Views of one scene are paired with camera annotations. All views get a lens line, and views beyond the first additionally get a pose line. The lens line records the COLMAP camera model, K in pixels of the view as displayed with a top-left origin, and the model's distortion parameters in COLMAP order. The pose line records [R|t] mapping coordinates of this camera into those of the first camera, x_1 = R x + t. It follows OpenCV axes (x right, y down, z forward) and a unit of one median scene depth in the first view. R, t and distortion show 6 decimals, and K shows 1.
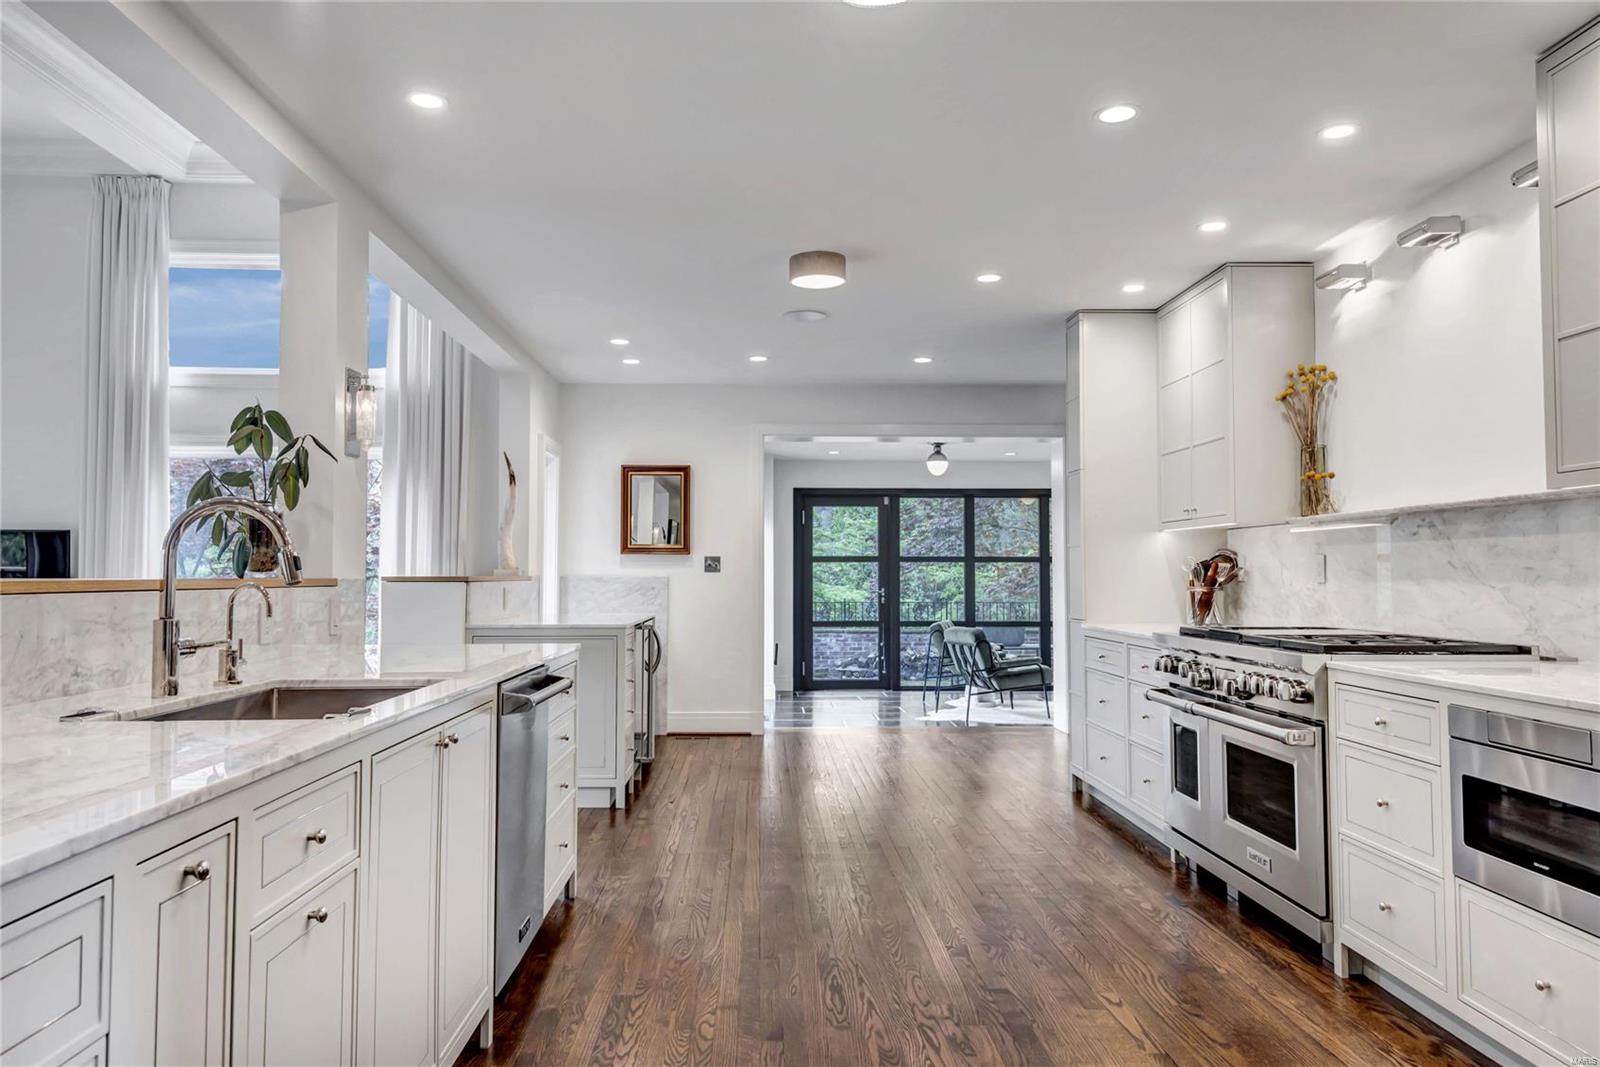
lens RADIAL K [[1054.1, 0, 794.2], [0, 1054.1, 532.2], [0, 0, 1]] dist [0.056653, 0.002023]
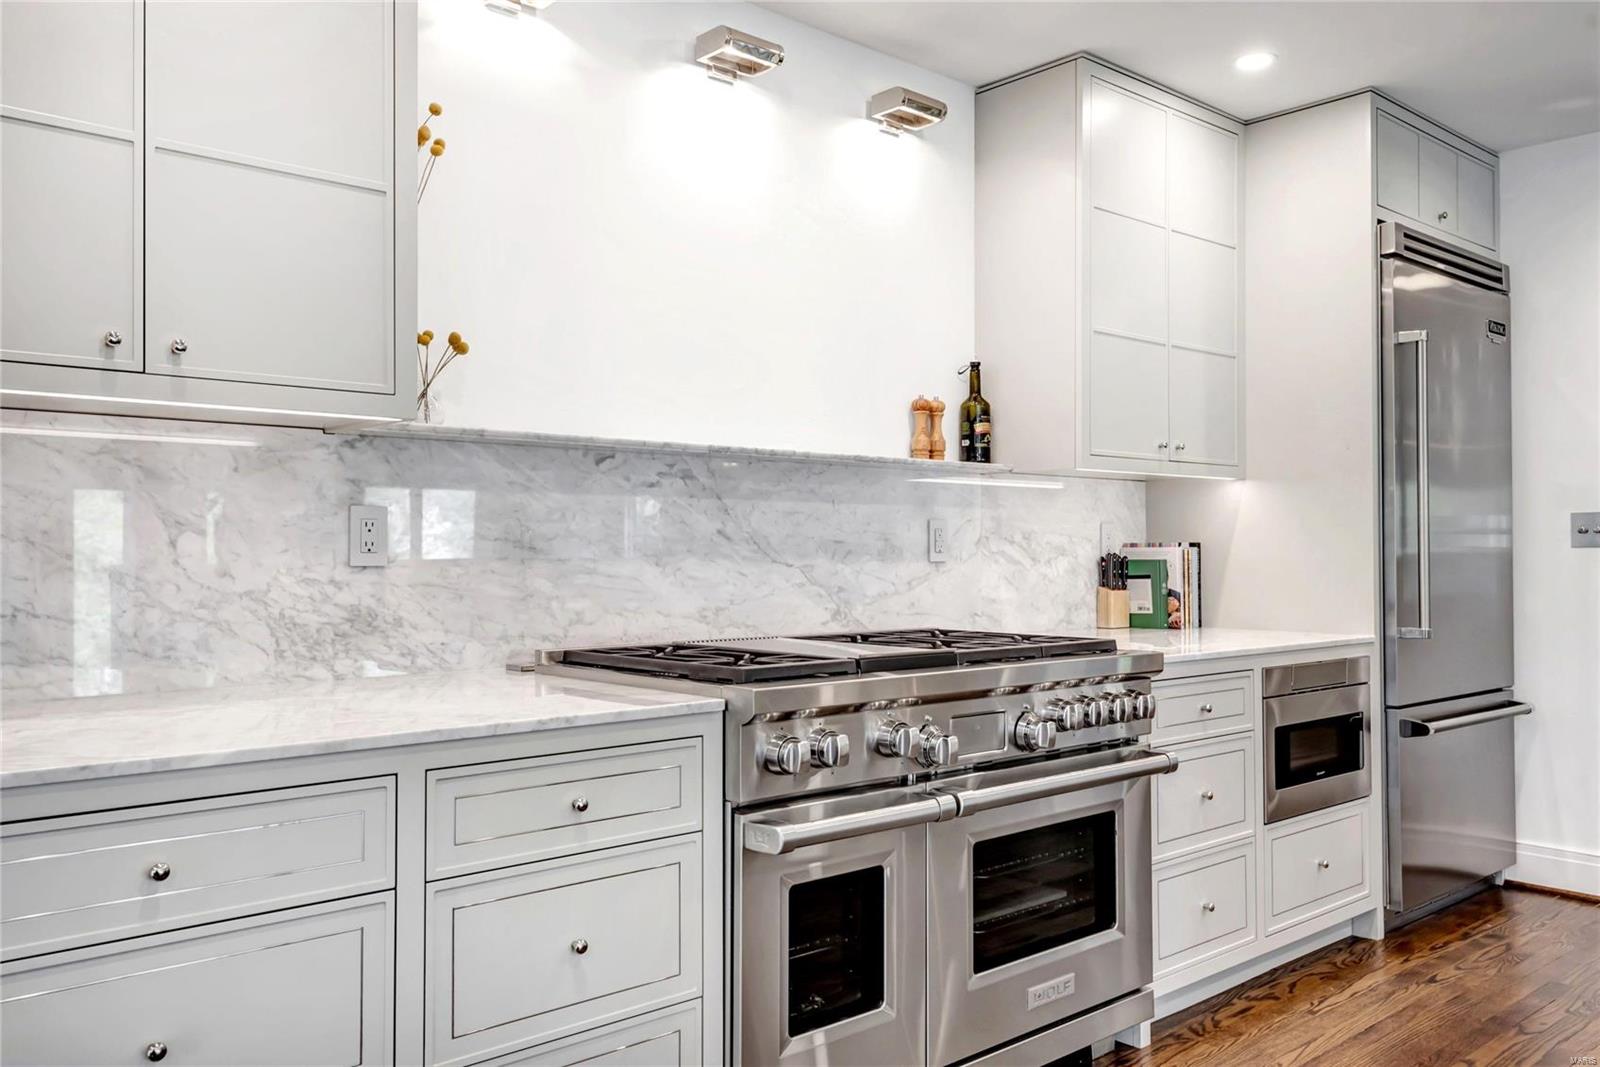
lens RADIAL K [[1268.6, 0, 797.5], [0, 1268.6, 533.9], [0, 0, 1]] dist [0.038887, -0.029634]
pose [[-0.634414, 0.011596, 0.772906, -0.065501], [-0.030440, 0.998737, -0.039970, 0.066707], [-0.772394, -0.048885, -0.633260, 1.626824]]
